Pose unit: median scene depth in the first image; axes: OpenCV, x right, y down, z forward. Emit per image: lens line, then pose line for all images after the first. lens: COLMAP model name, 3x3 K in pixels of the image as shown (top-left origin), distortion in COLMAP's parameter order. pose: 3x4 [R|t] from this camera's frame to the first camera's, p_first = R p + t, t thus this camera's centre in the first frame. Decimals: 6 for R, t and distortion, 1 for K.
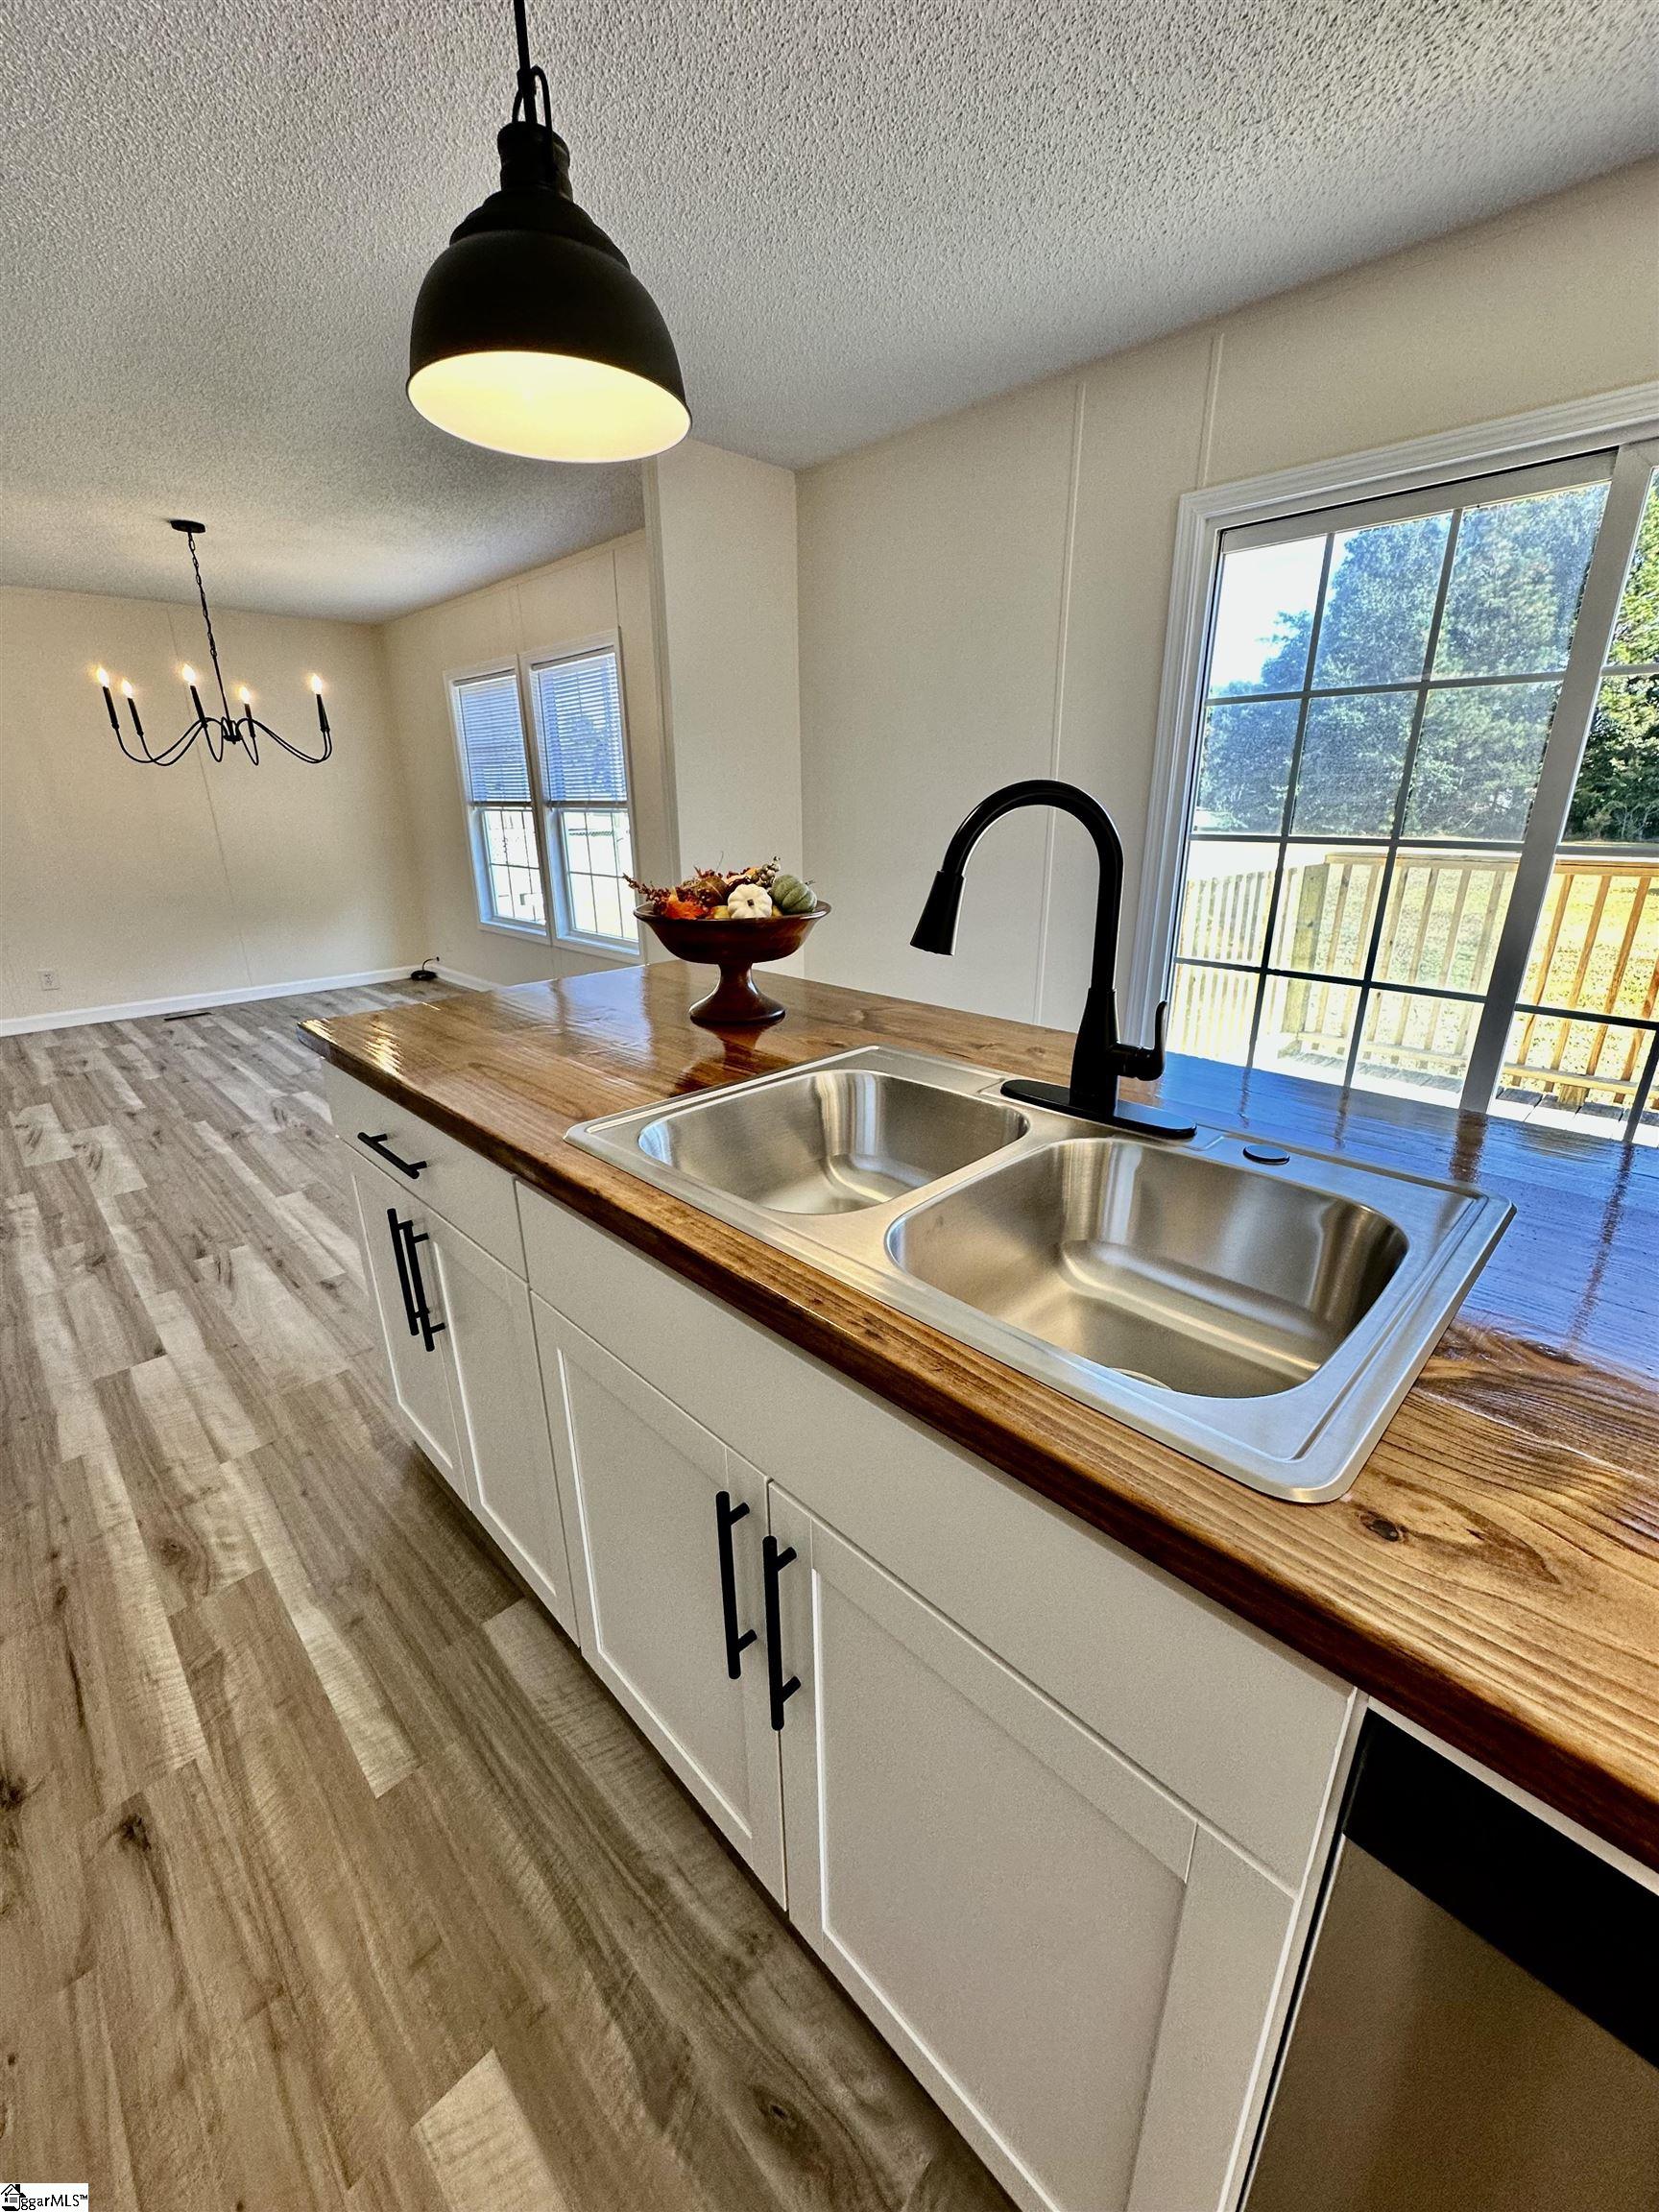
lens RADIAL K [[883.4, 0, 830.0], [0, 883.4, 1104.7], [0, 0, 1]] dist [-0.002312, 0.000413]
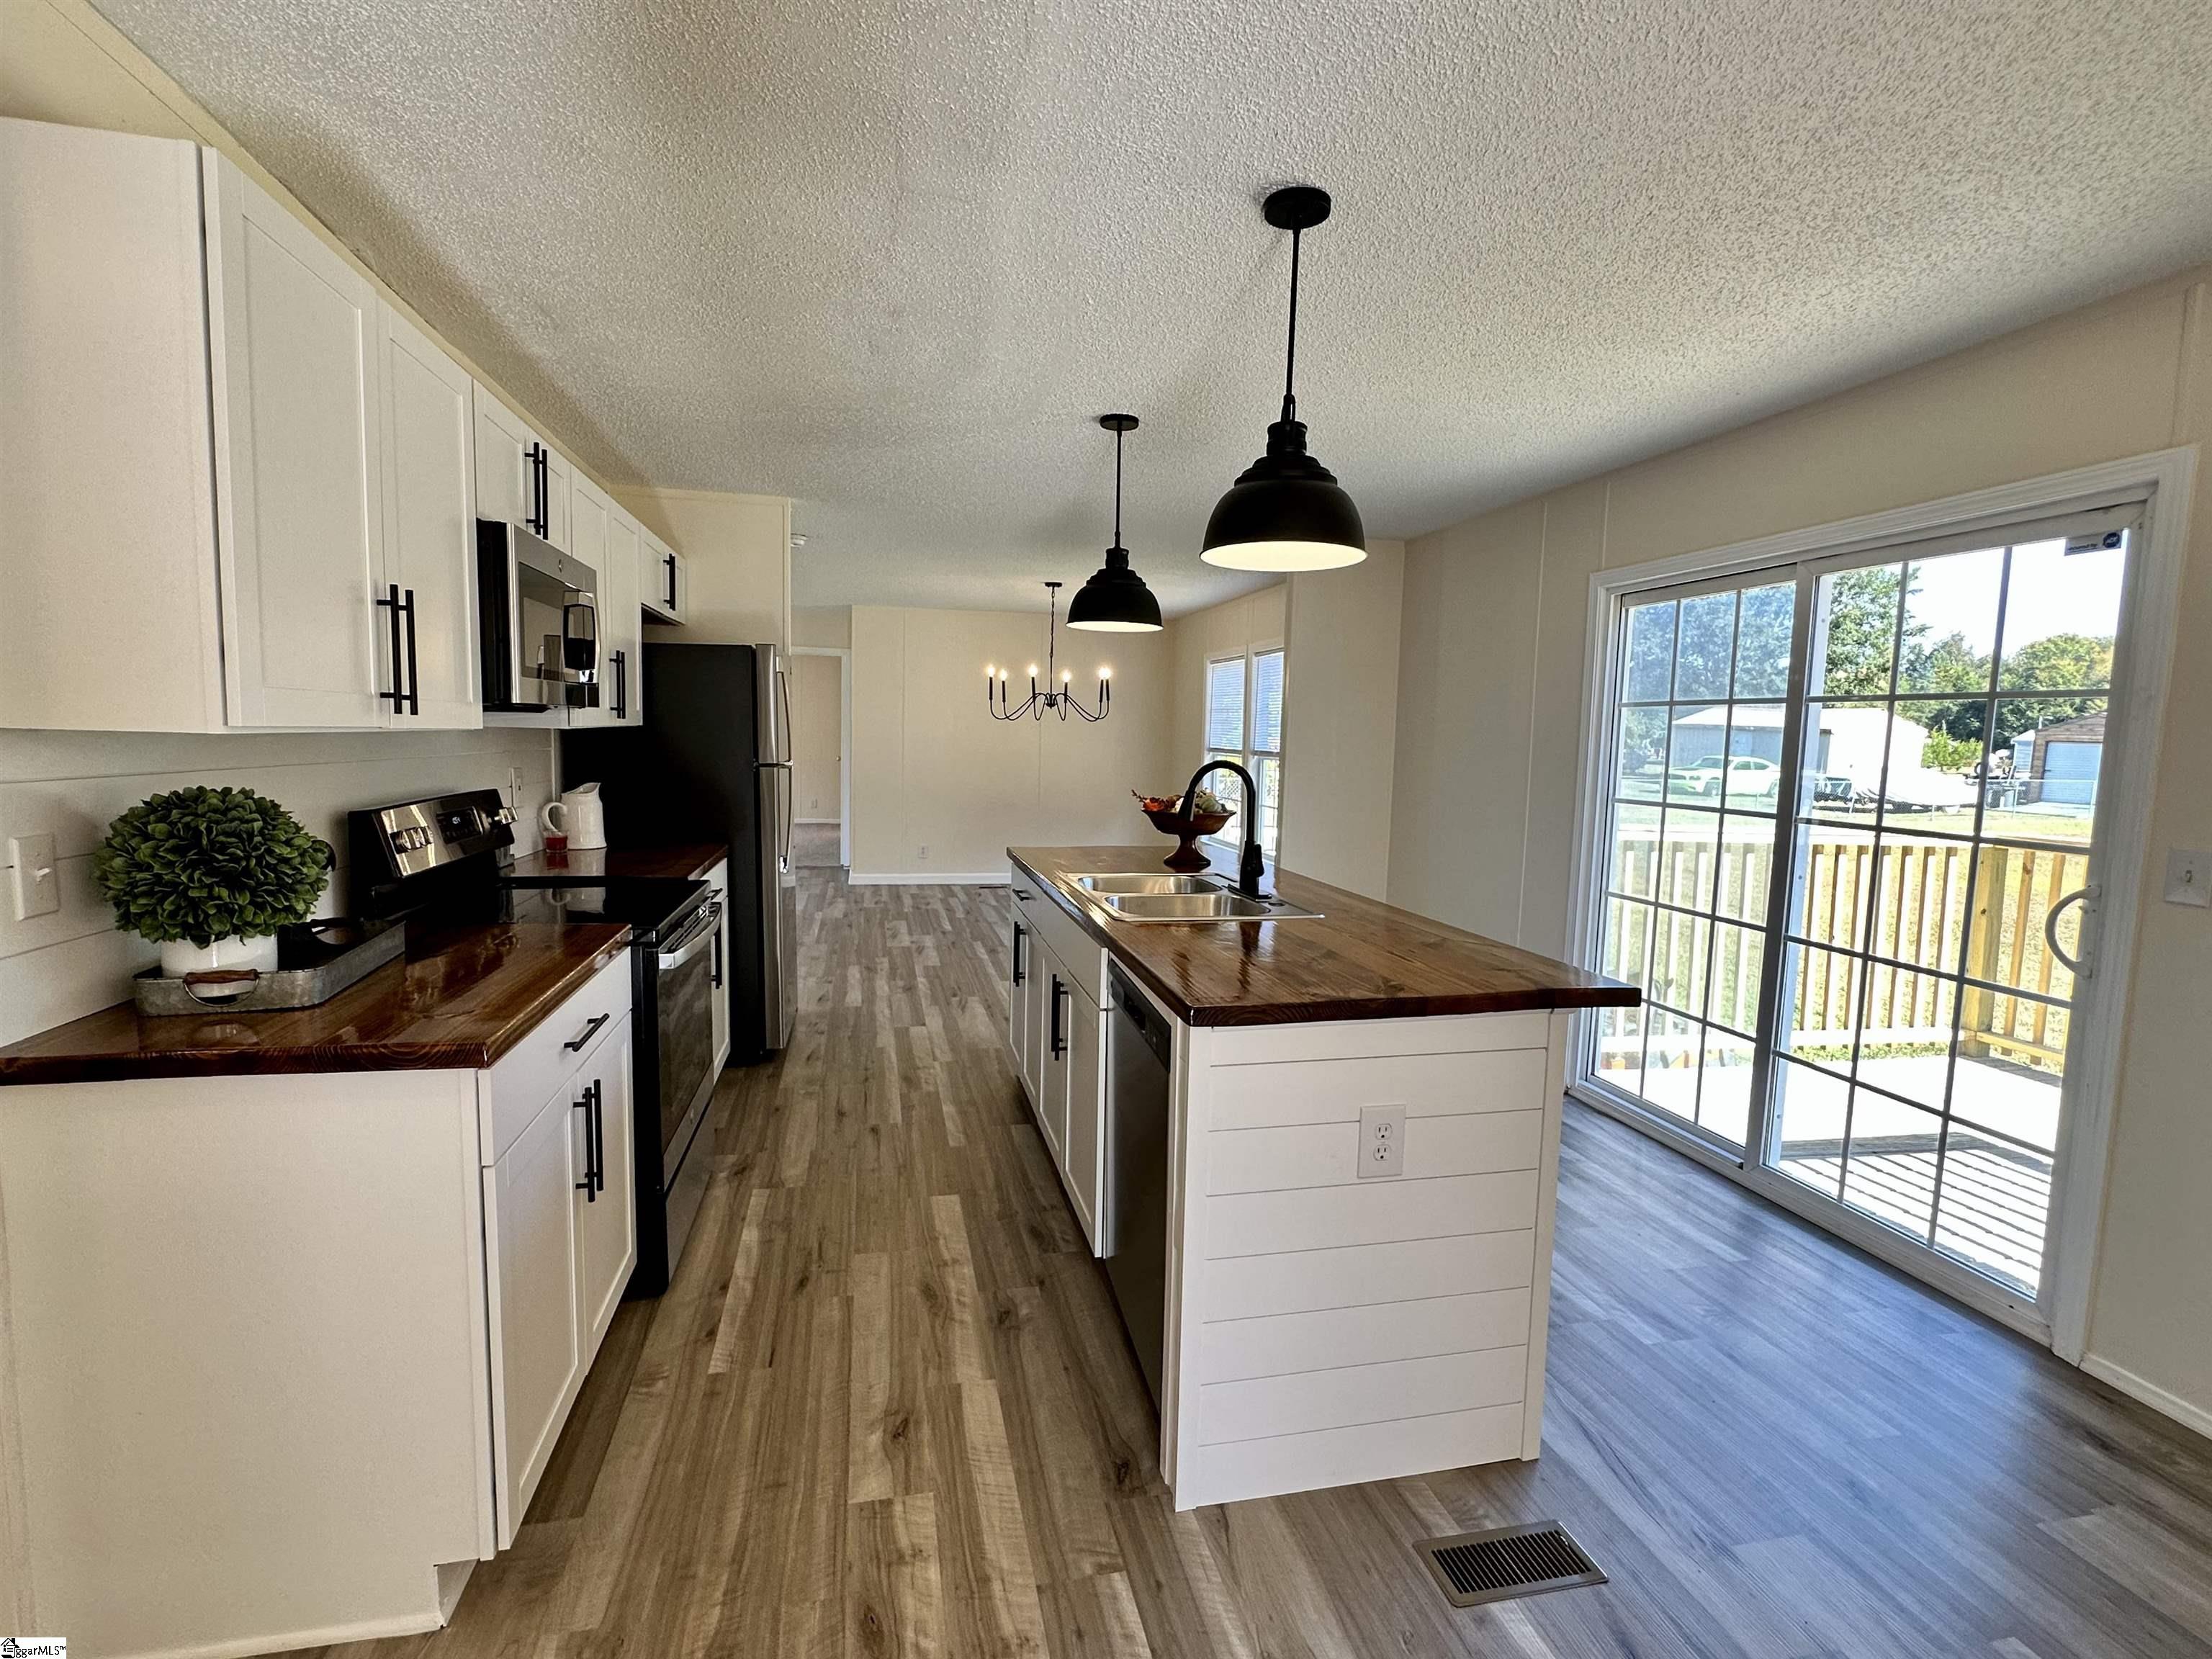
lens RADIAL K [[1047.9, 0, 1091.6], [0, 1047.9, 831.7], [0, 0, 1]] dist [-0.002948, -0.000688]
pose [[0.841269, 0.080682, -0.534562, 0.571910], [-0.209673, 0.960098, -0.185064, 0.185053], [0.498301, 0.267772, 0.824618, -0.628920]]
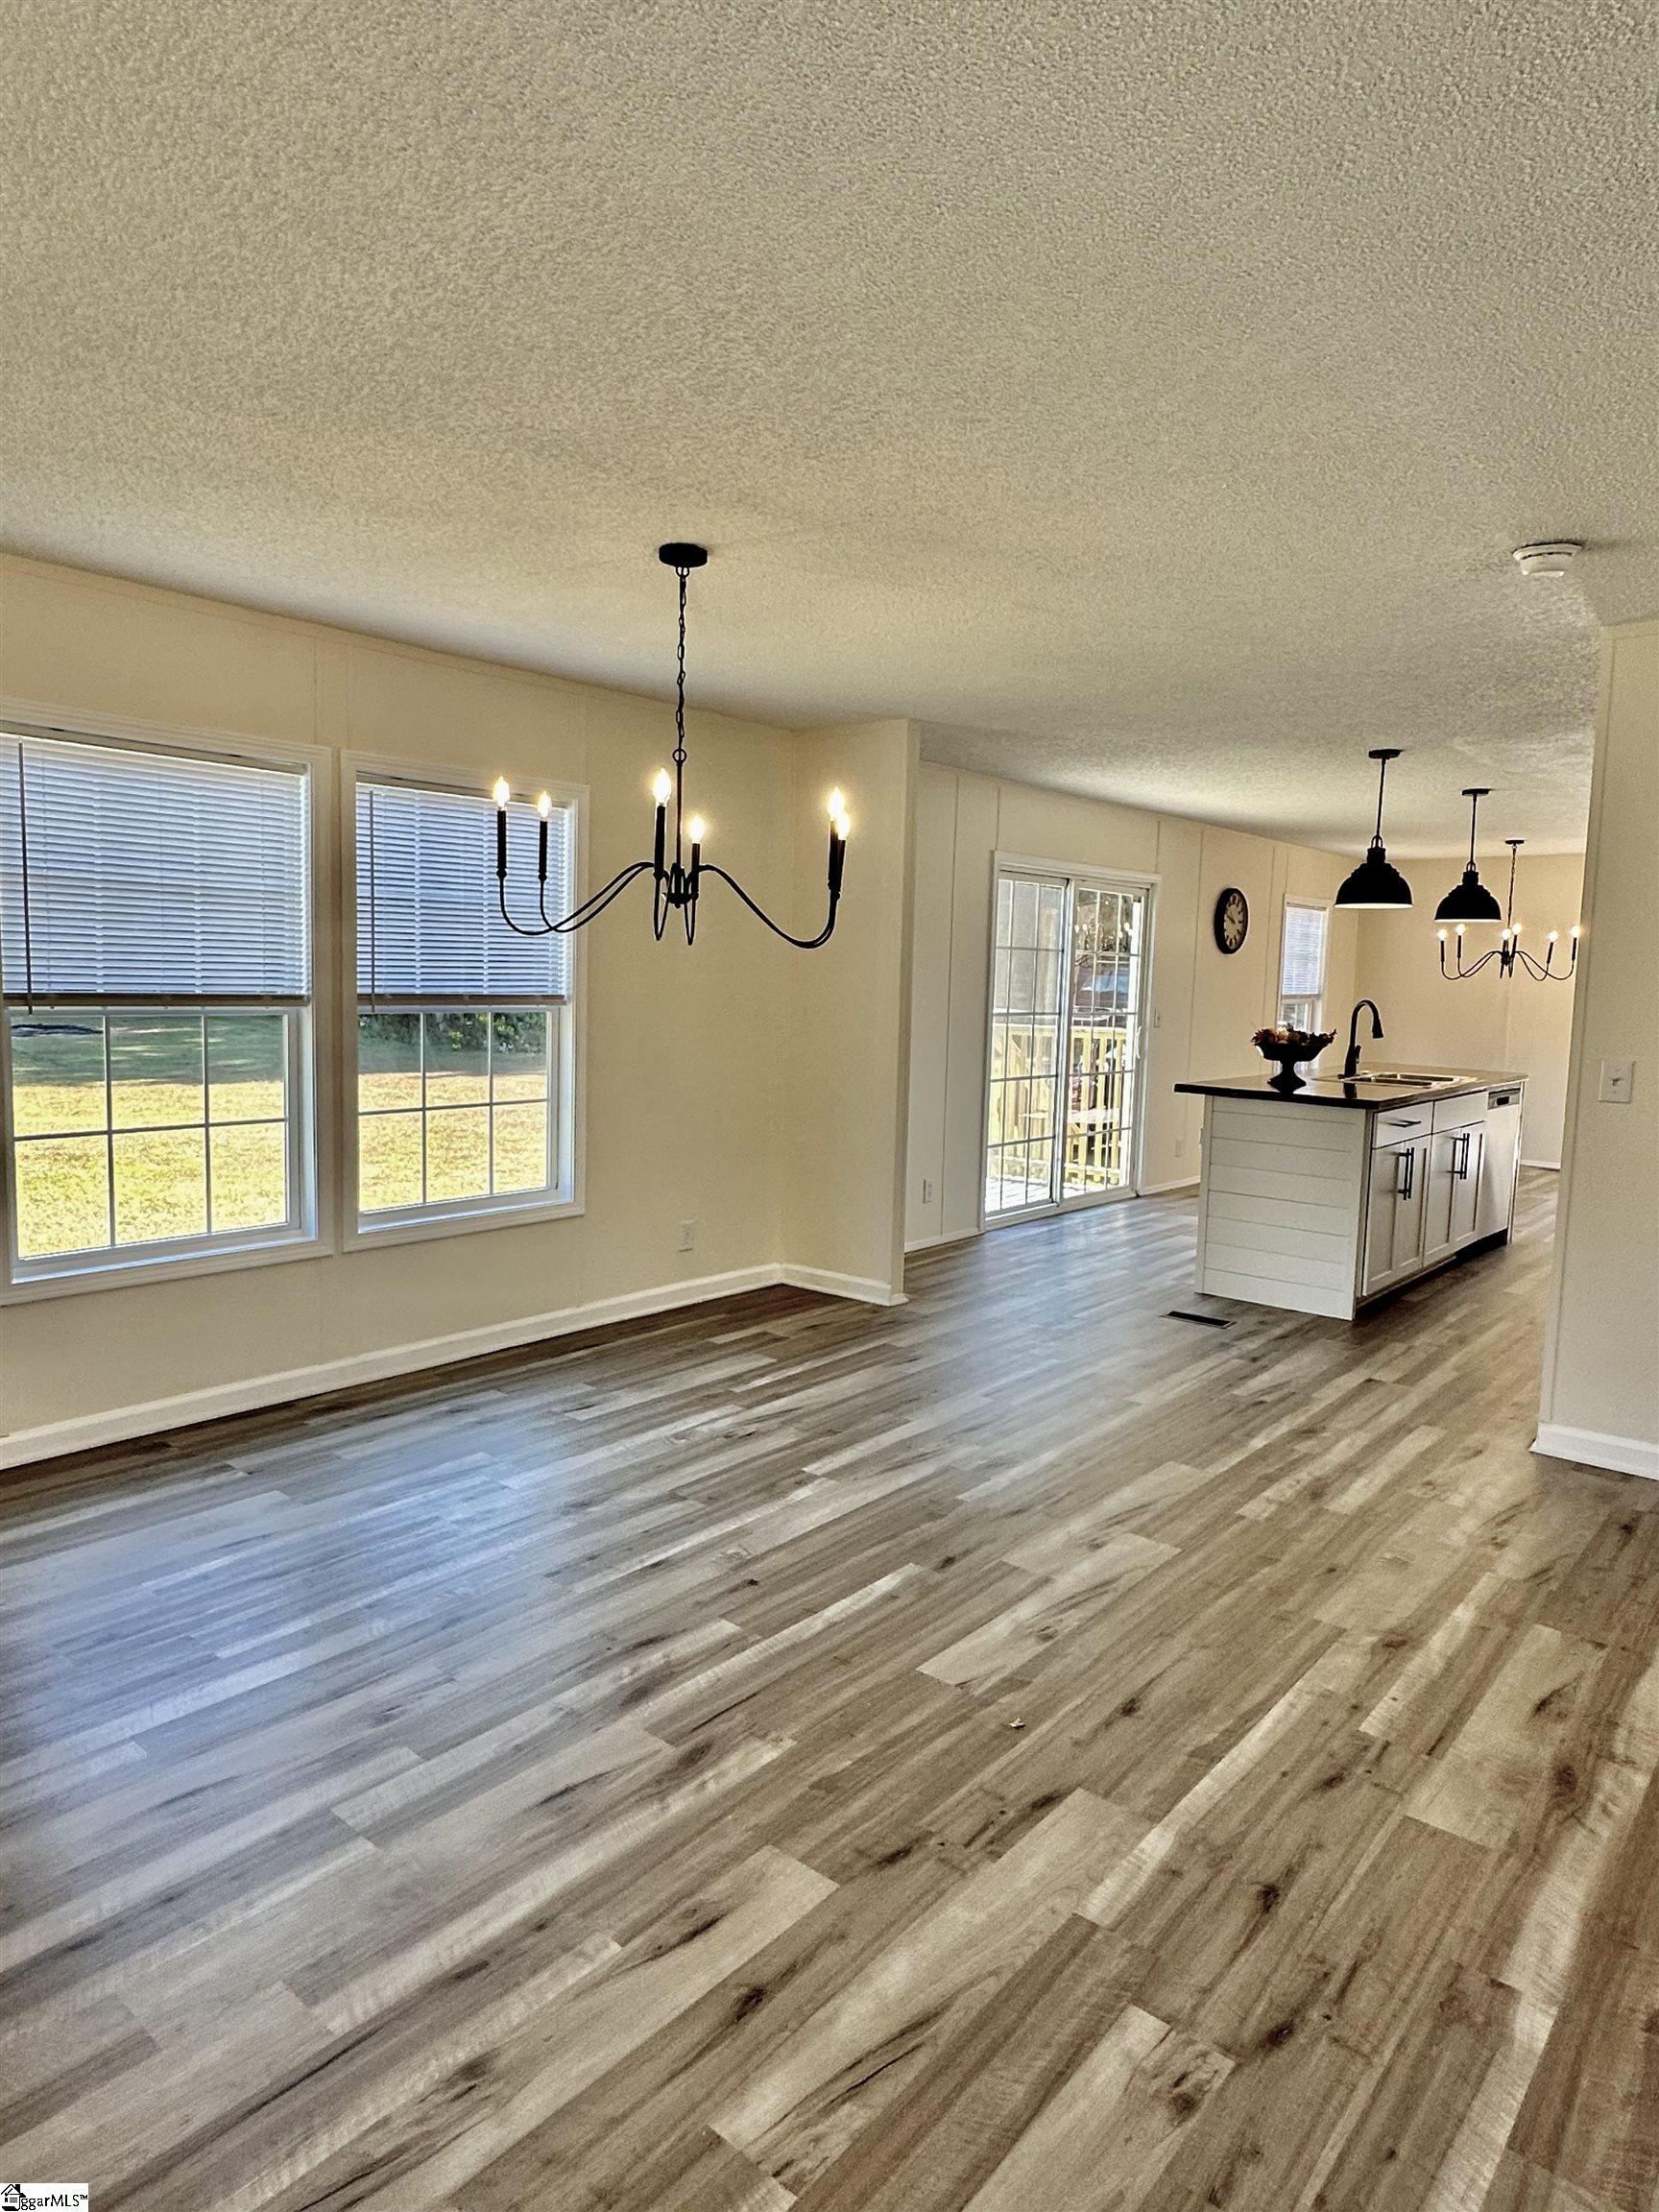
lens RADIAL K [[1403.8, 0, 797.3], [0, 1403.8, 1109.0], [0, 0, 1]] dist [0.001866, 0.000749]
pose [[-0.097339, -0.092393, 0.990953, -2.363588], [0.305894, 0.944709, 0.118128, -0.559794], [-0.947076, 0.314625, -0.063695, 1.547848]]
